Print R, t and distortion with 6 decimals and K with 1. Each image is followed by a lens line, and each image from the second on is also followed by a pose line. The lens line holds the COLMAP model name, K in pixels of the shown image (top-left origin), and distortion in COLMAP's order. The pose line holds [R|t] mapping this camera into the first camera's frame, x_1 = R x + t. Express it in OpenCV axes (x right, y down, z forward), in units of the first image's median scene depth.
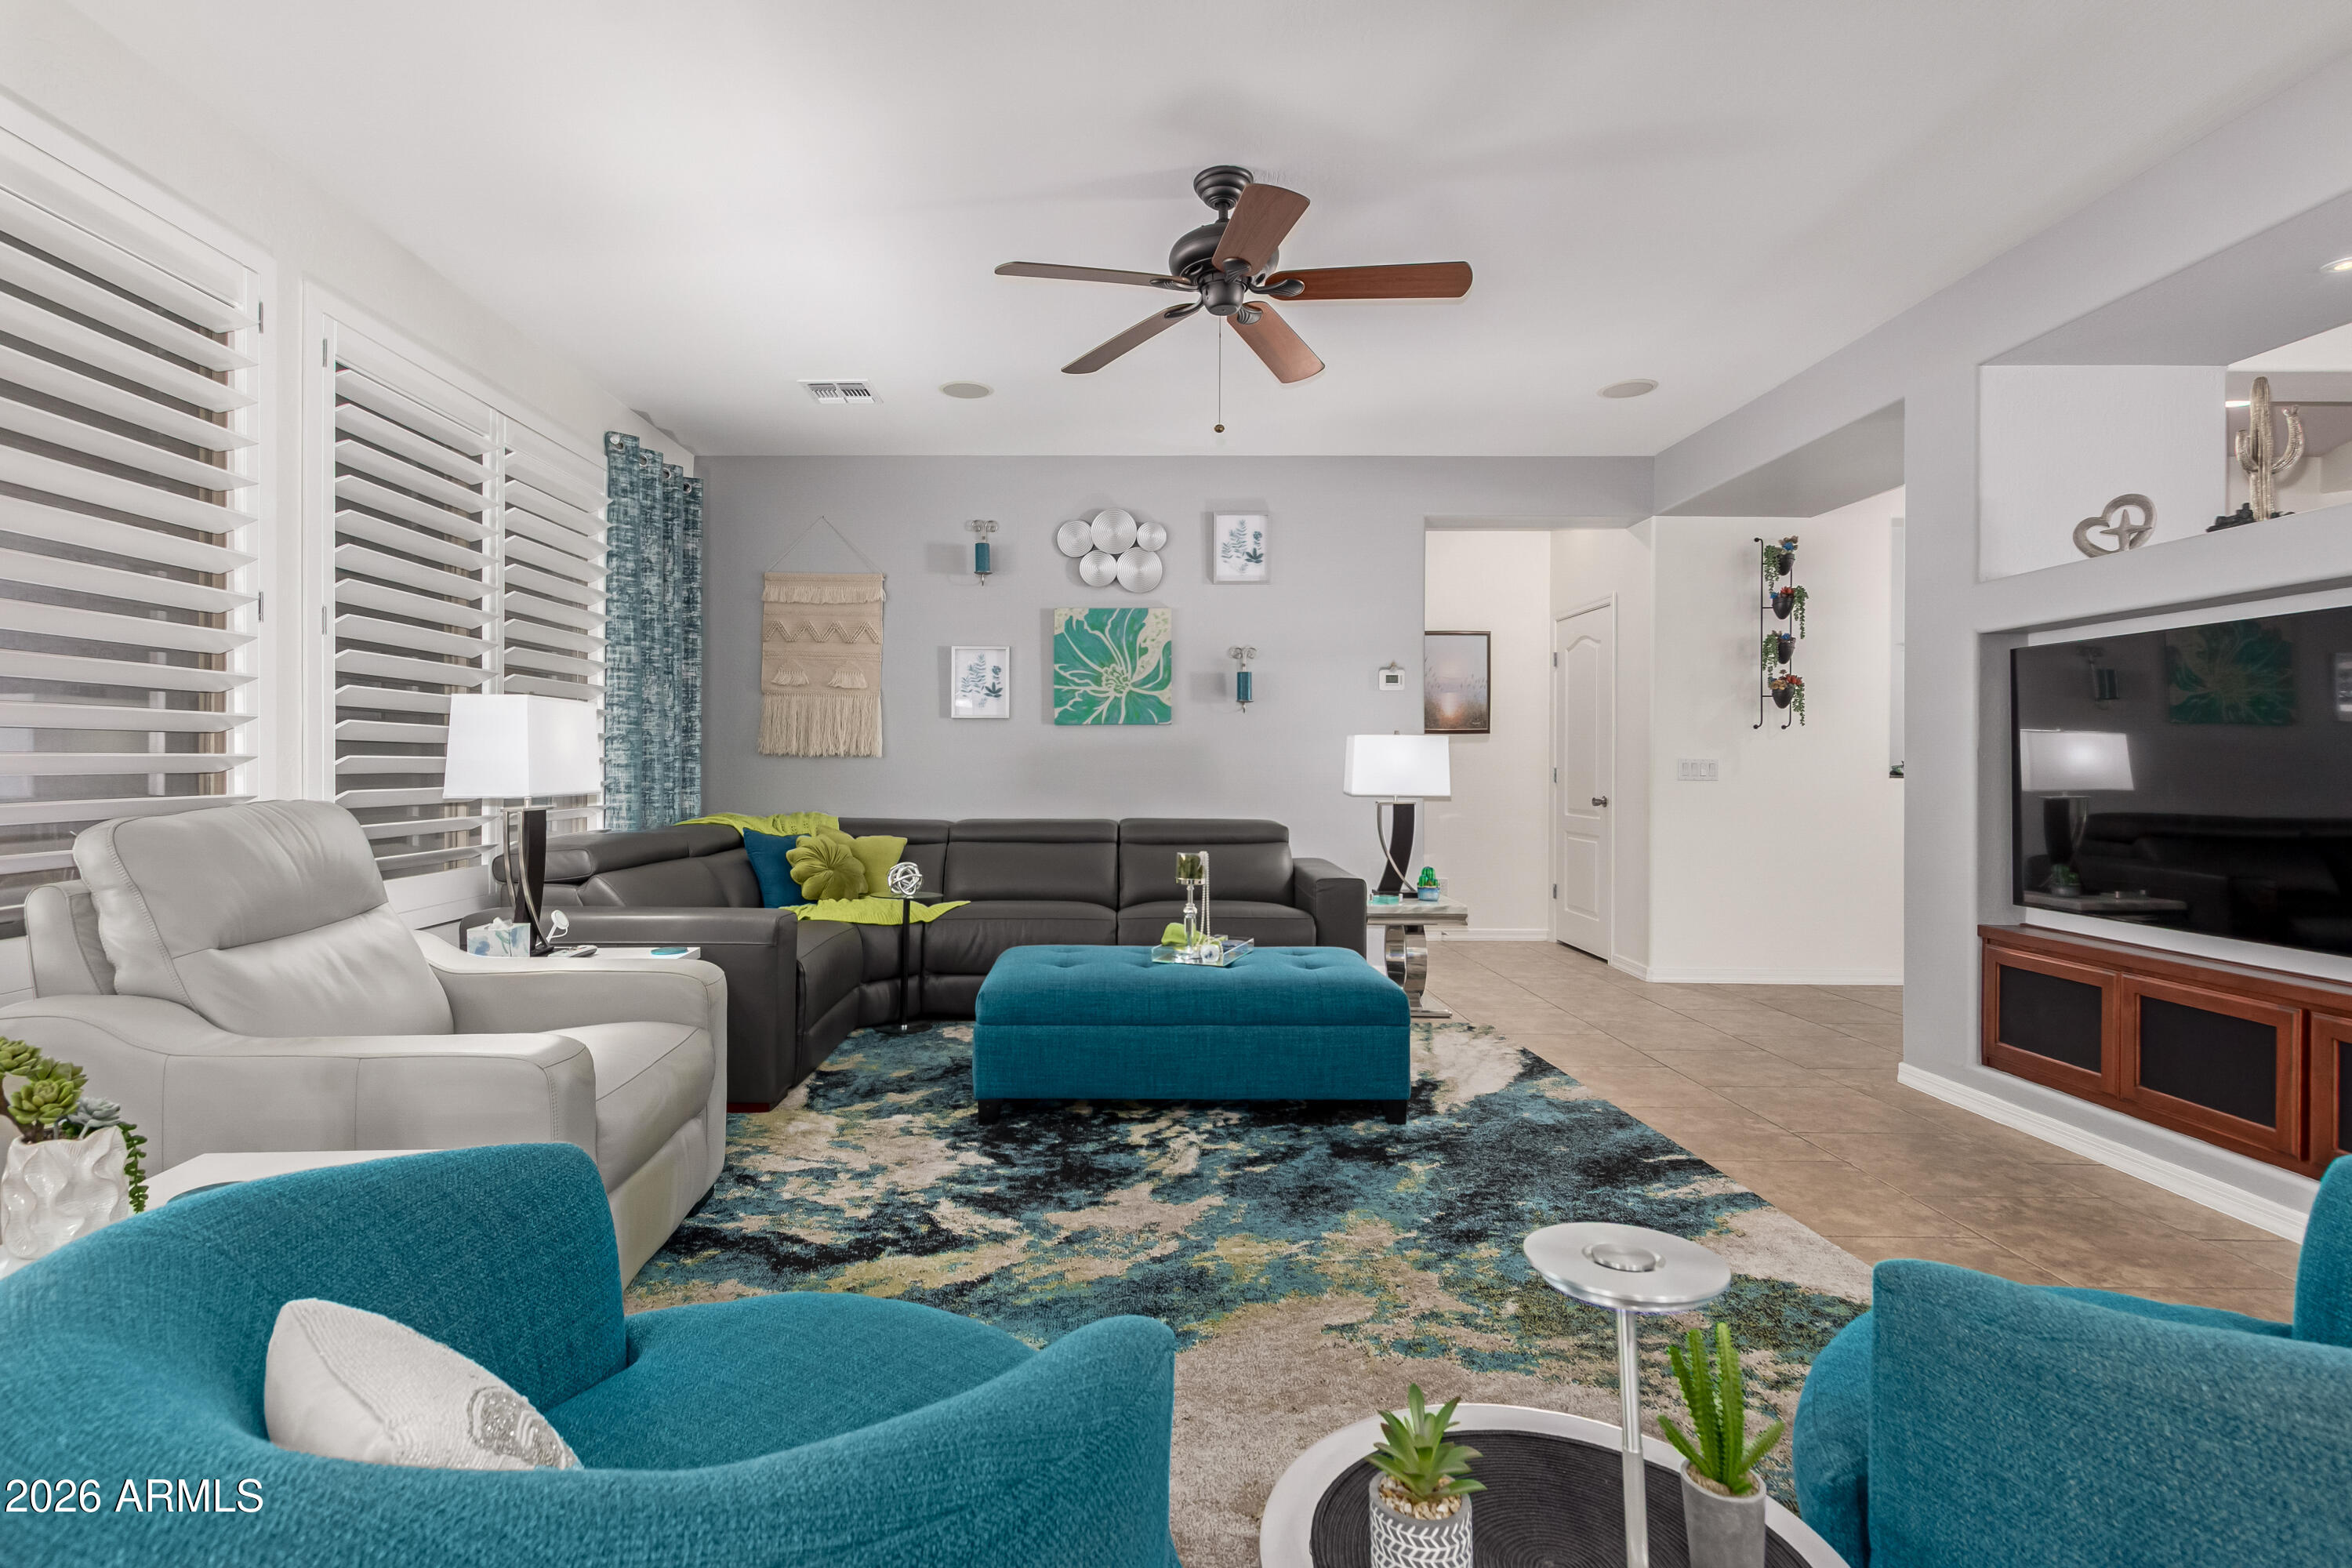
lens RADIAL K [[1143.2, 0, 1126.1], [0, 1143.2, 755.8], [0, 0, 1]] dist [0.003165, -0.000255]
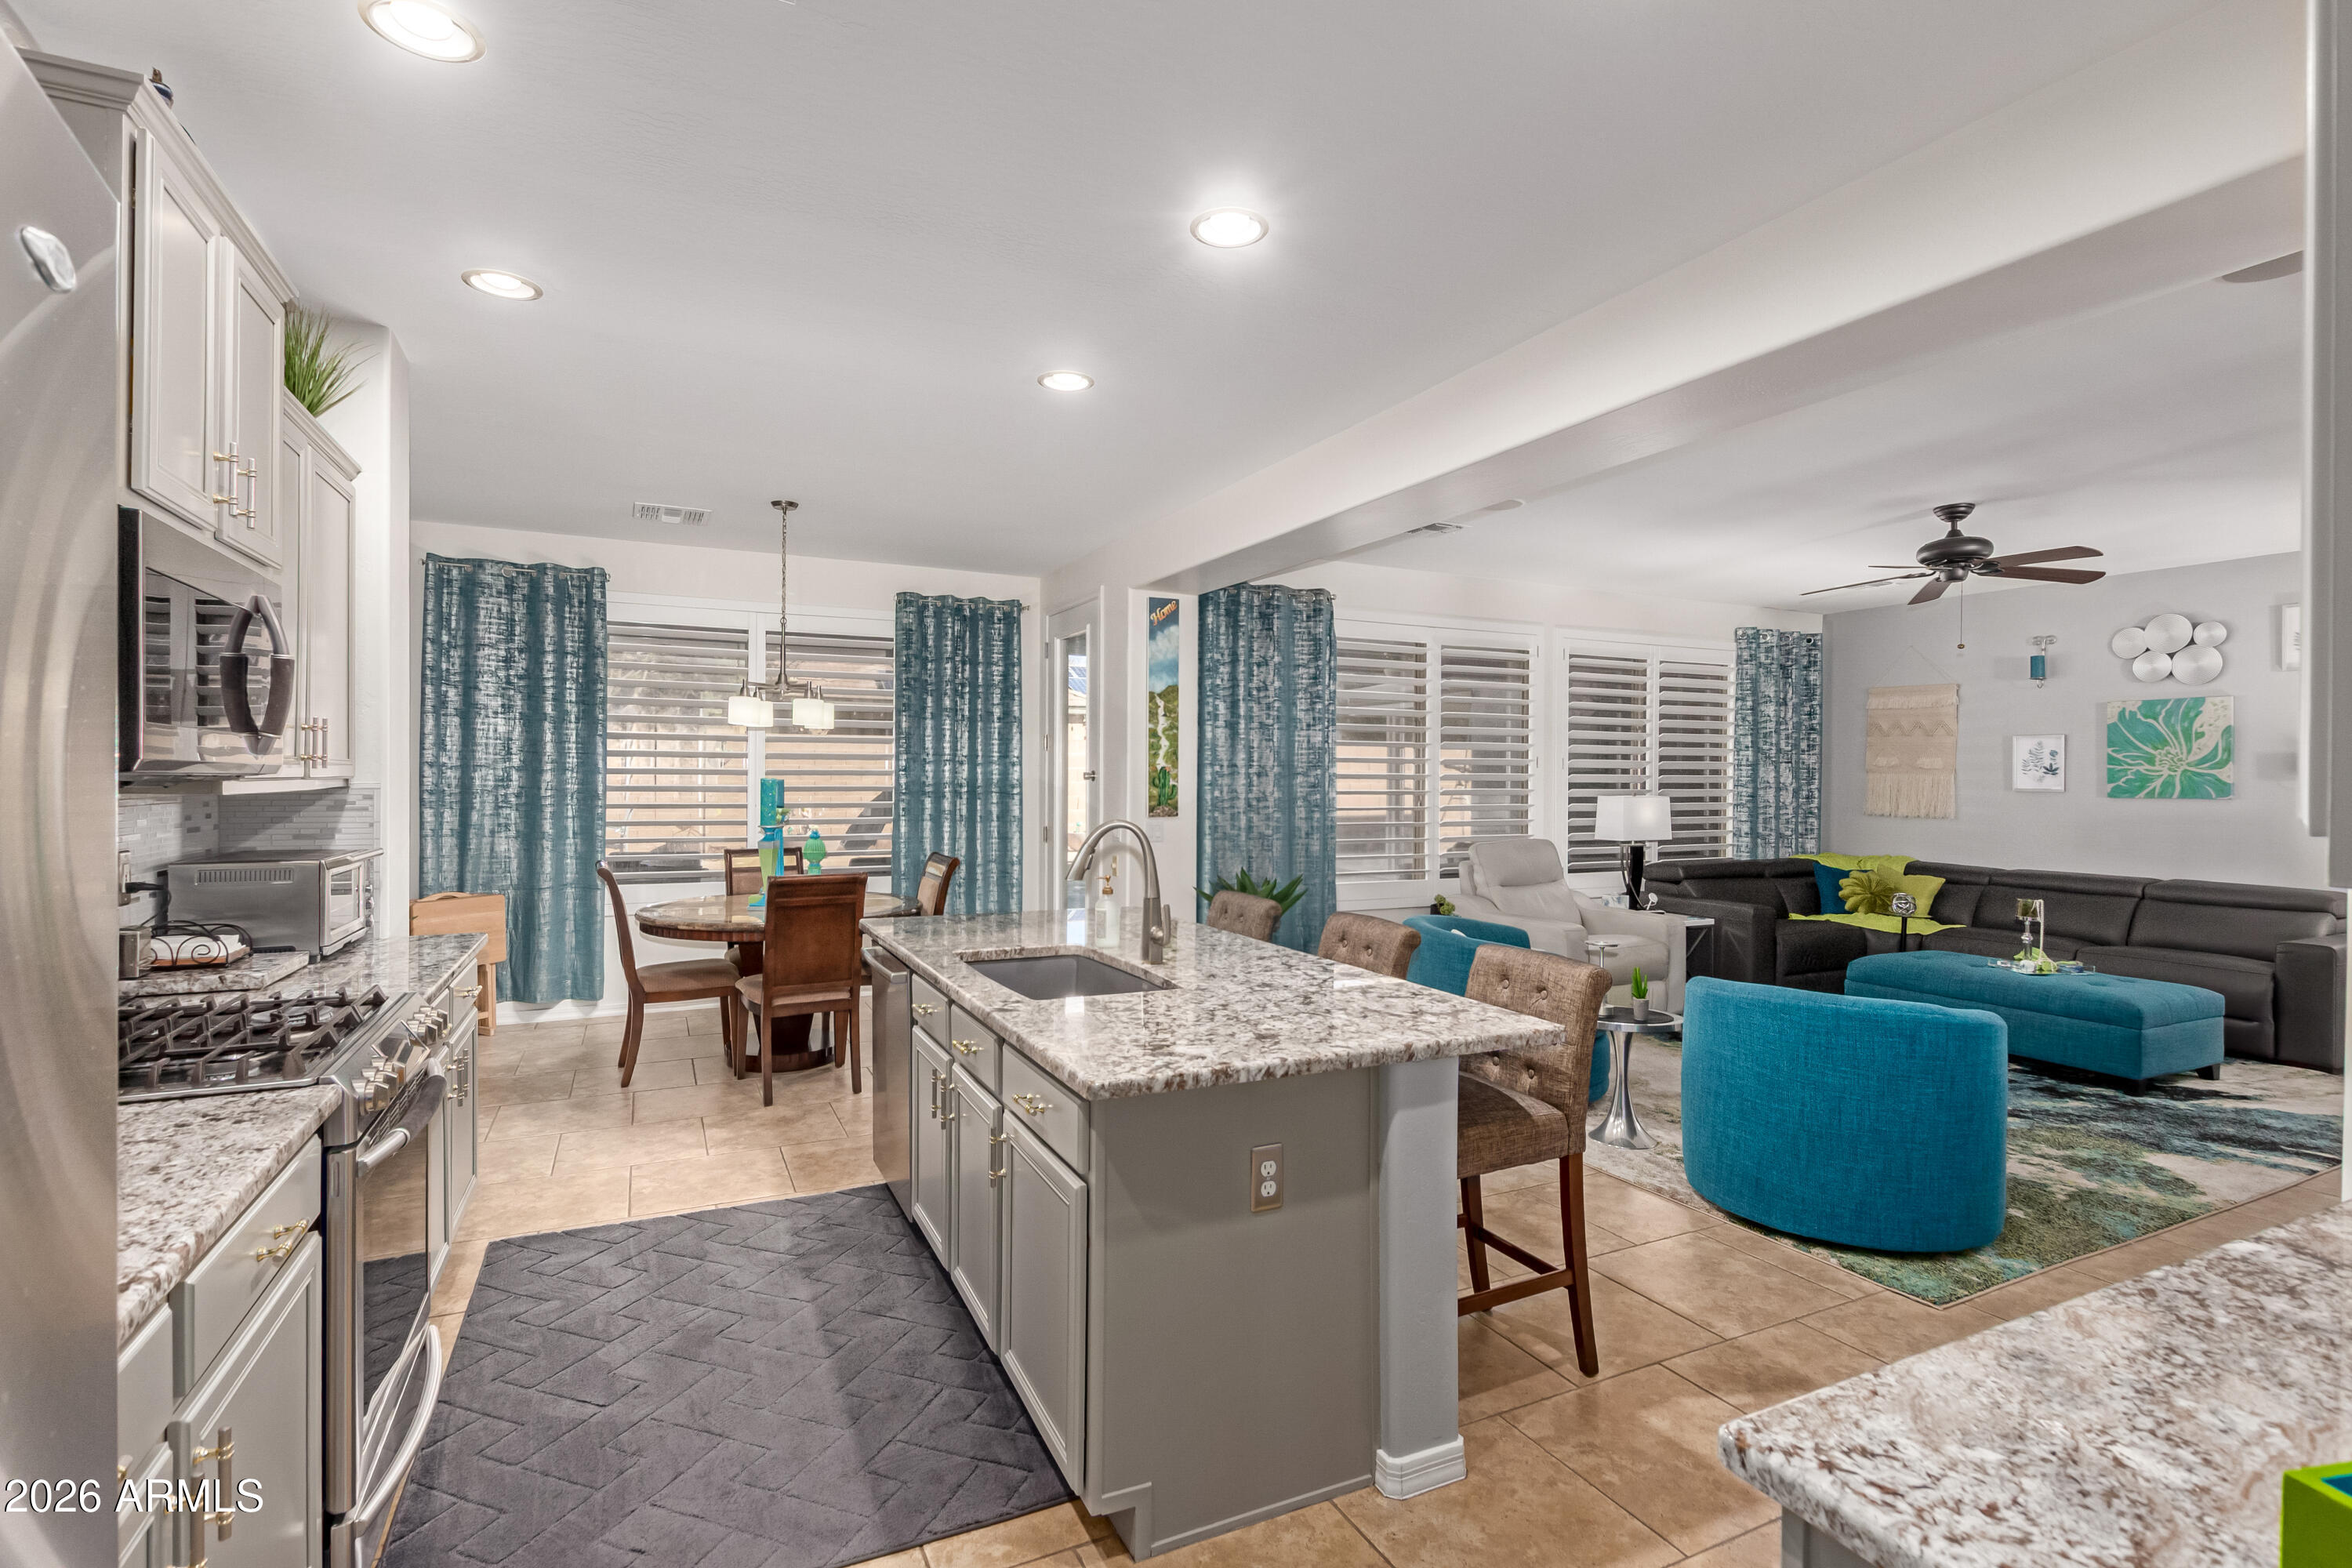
lens RADIAL K [[1093.7, 0, 1171.4], [0, 1093.7, 779.2], [0, 0, 1]] dist [0.001198, 0.000136]
pose [[0.440238, 0.003580, -0.897874, 0.548308], [-0.002108, 0.999993, 0.002954, -0.048209], [0.897878, 0.000593, 0.440243, -0.413200]]
